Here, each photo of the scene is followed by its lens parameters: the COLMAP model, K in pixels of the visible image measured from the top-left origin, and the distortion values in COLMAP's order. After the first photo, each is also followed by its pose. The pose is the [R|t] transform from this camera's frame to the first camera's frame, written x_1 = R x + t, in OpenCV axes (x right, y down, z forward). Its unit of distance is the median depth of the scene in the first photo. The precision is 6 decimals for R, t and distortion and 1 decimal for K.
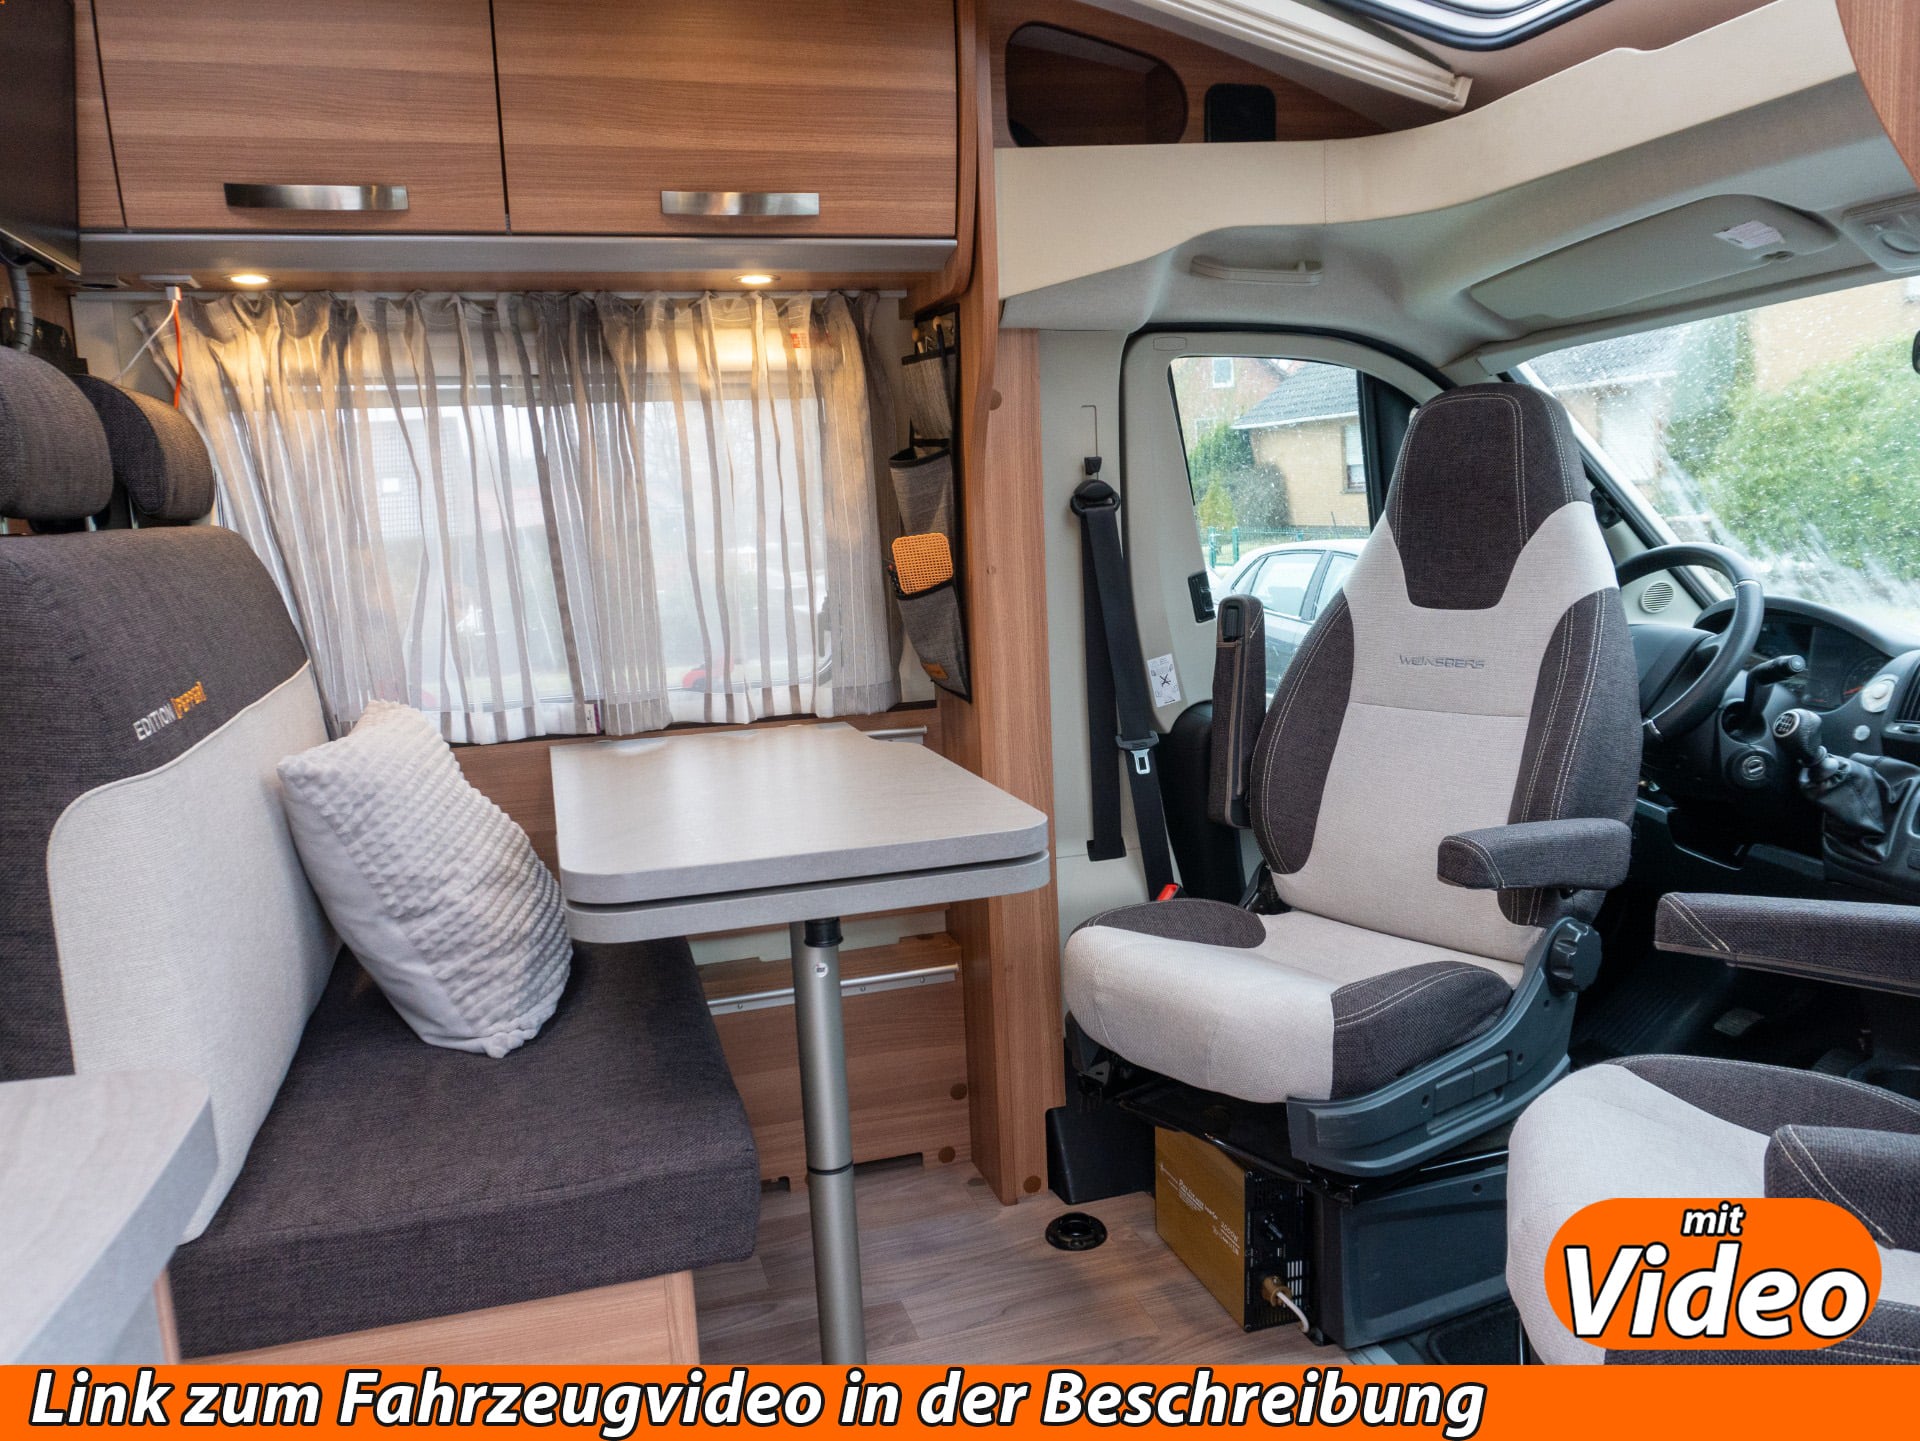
lens RADIAL K [[1449.5, 0, 974.8], [0, 1449.5, 714.8], [0, 0, 1]] dist [-0.010863, -0.011592]
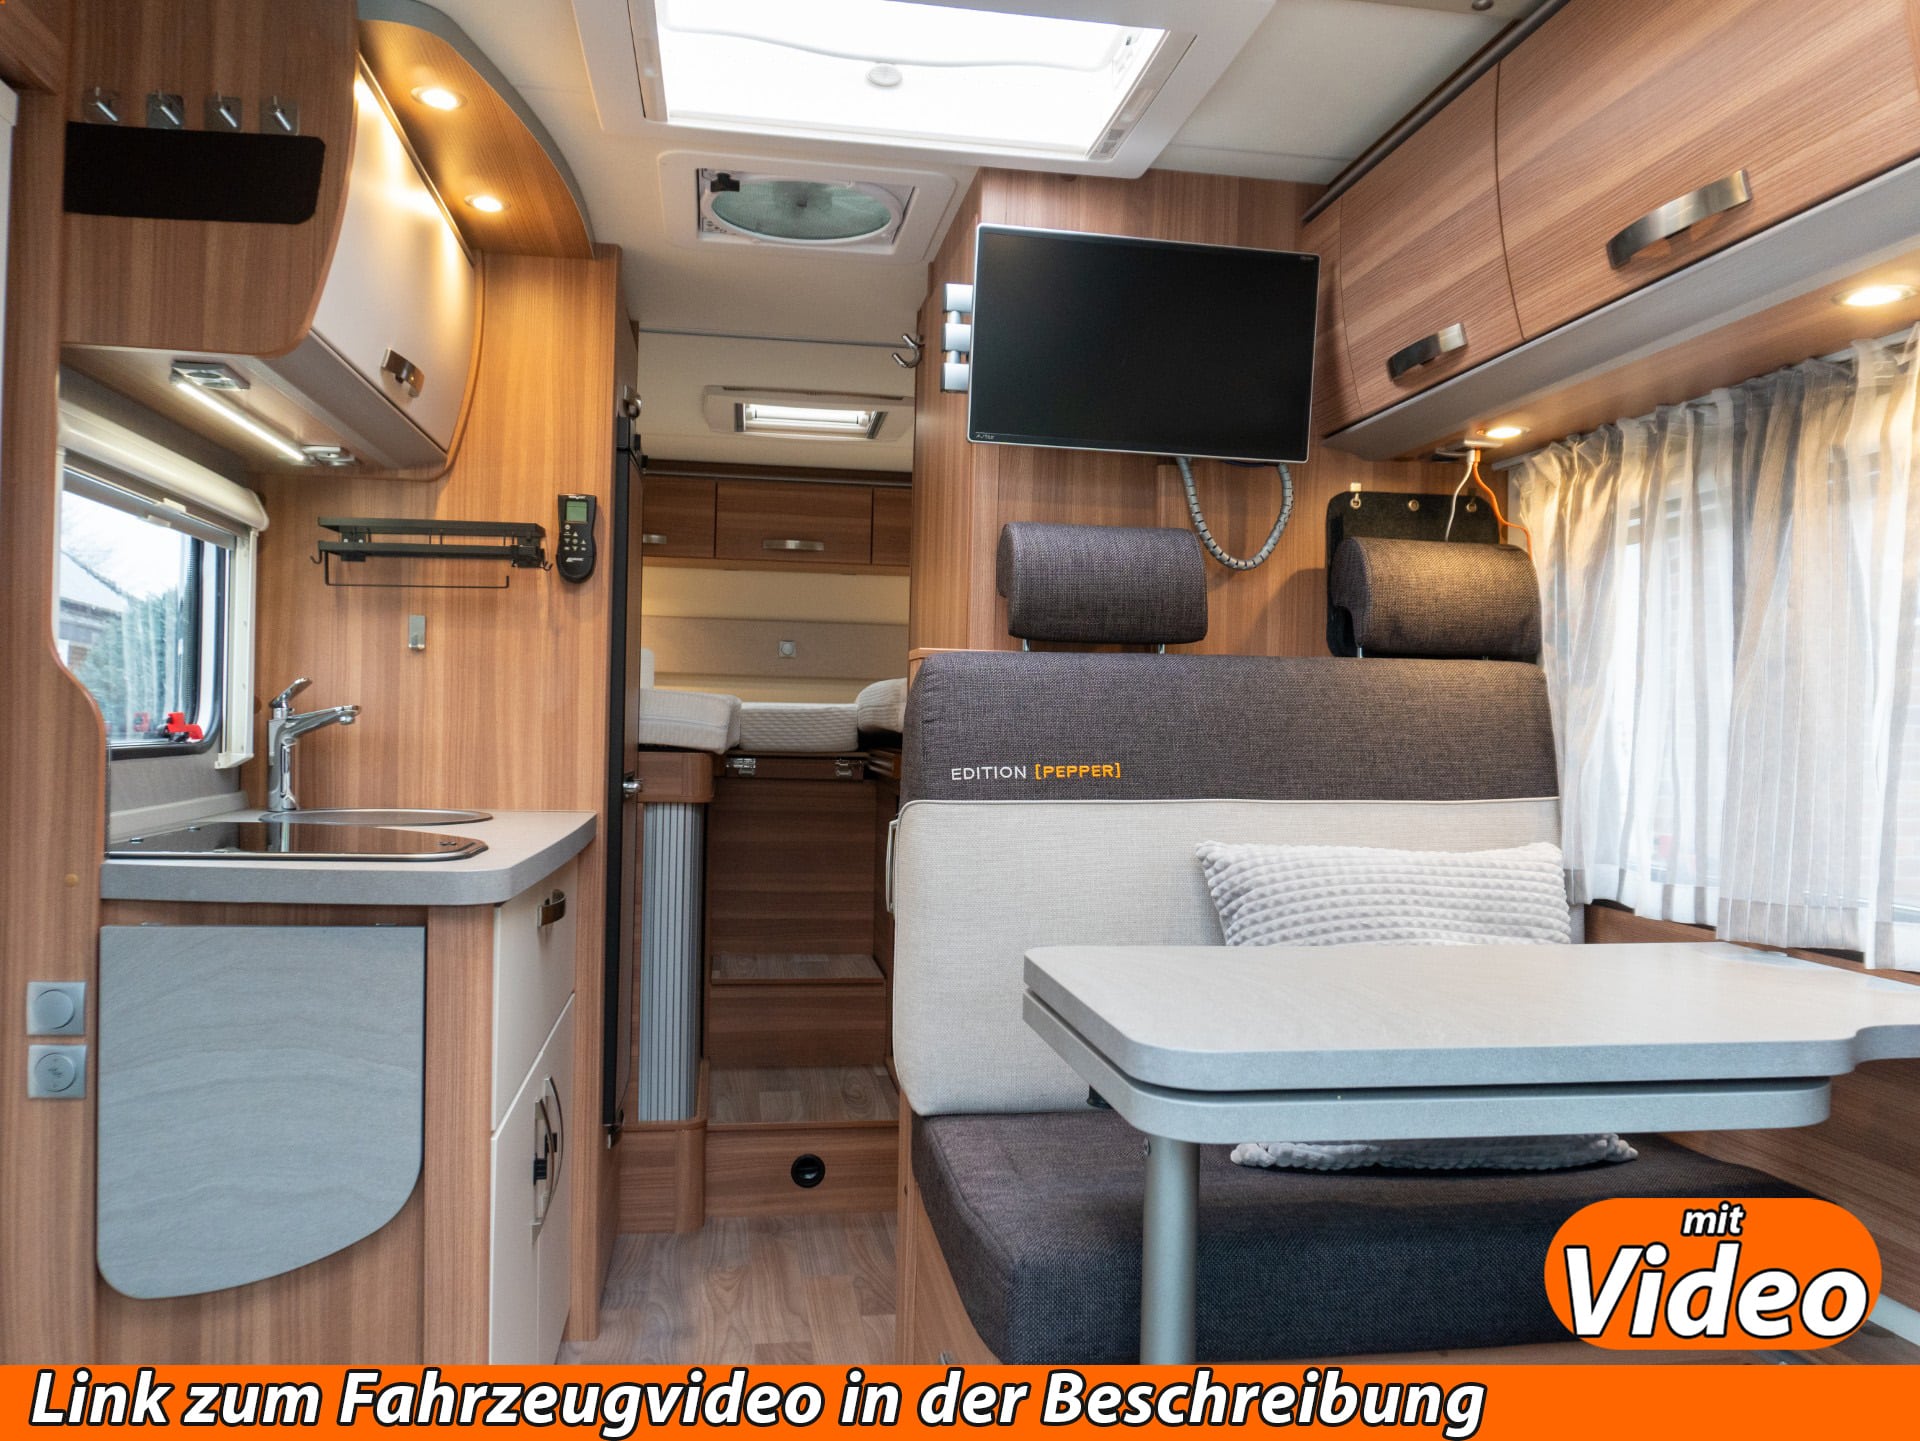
lens RADIAL K [[1449.5, 0, 974.8], [0, 1449.5, 714.8], [0, 0, 1]] dist [-0.010863, -0.011592]
pose [[-0.128753, 0.031020, -0.991191, 0.647792], [-0.160165, 0.985738, 0.051655, -0.092493], [0.978657, 0.165405, -0.121949, 0.818601]]
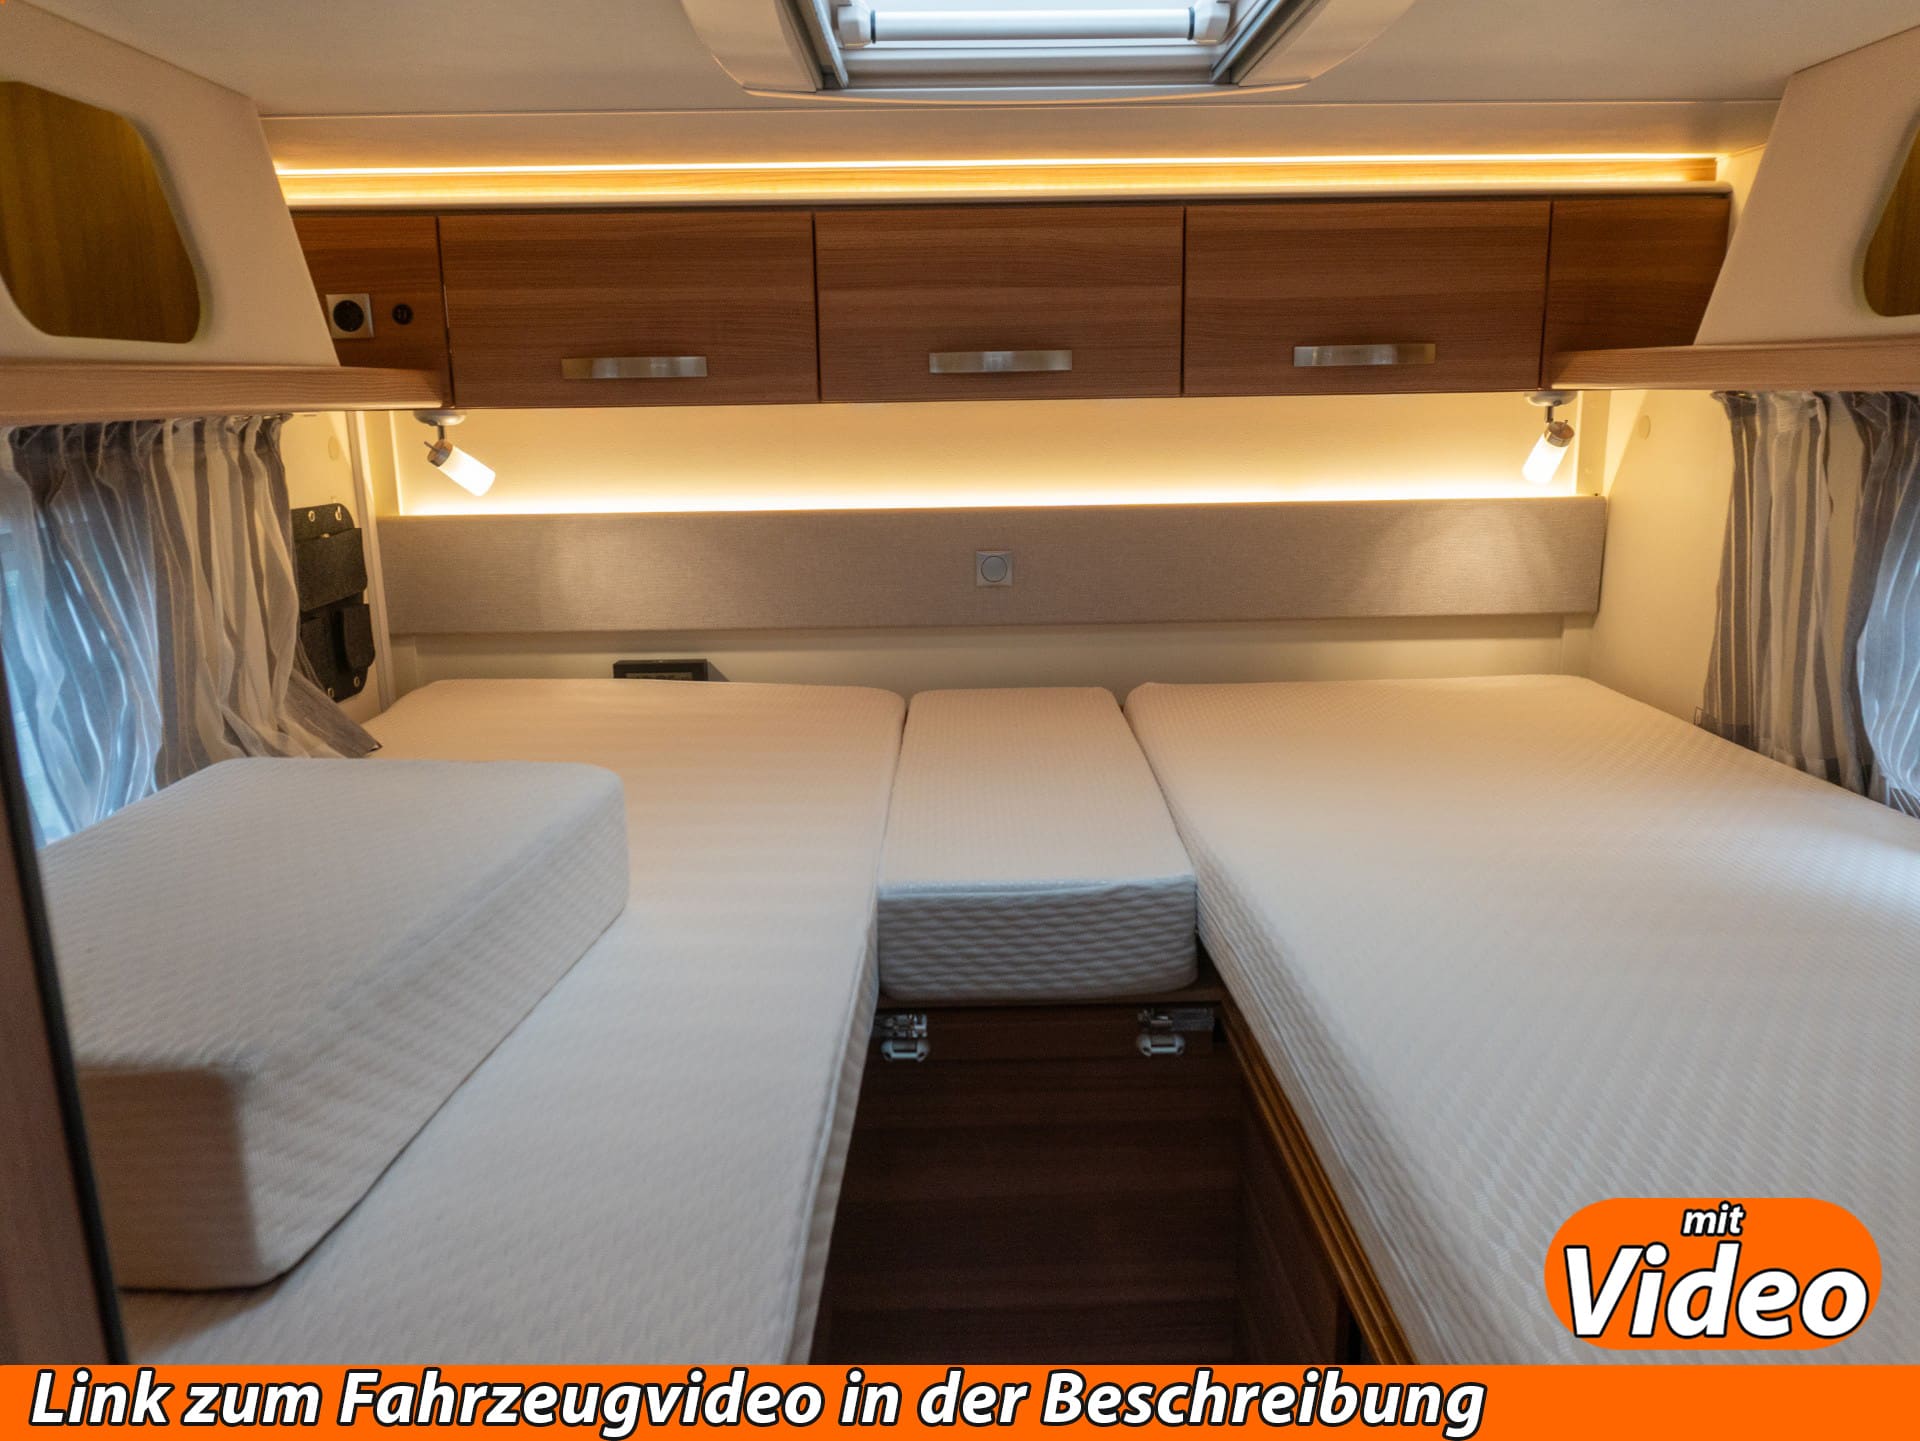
lens RADIAL K [[1449.5, 0, 974.8], [0, 1449.5, 714.8], [0, 0, 1]] dist [-0.010863, -0.011592]
pose [[-0.262693, 0.258452, -0.929621, -0.812946], [-0.111394, 0.948893, 0.295287, -0.277372], [0.958428, 0.181124, -0.220477, 0.401123]]
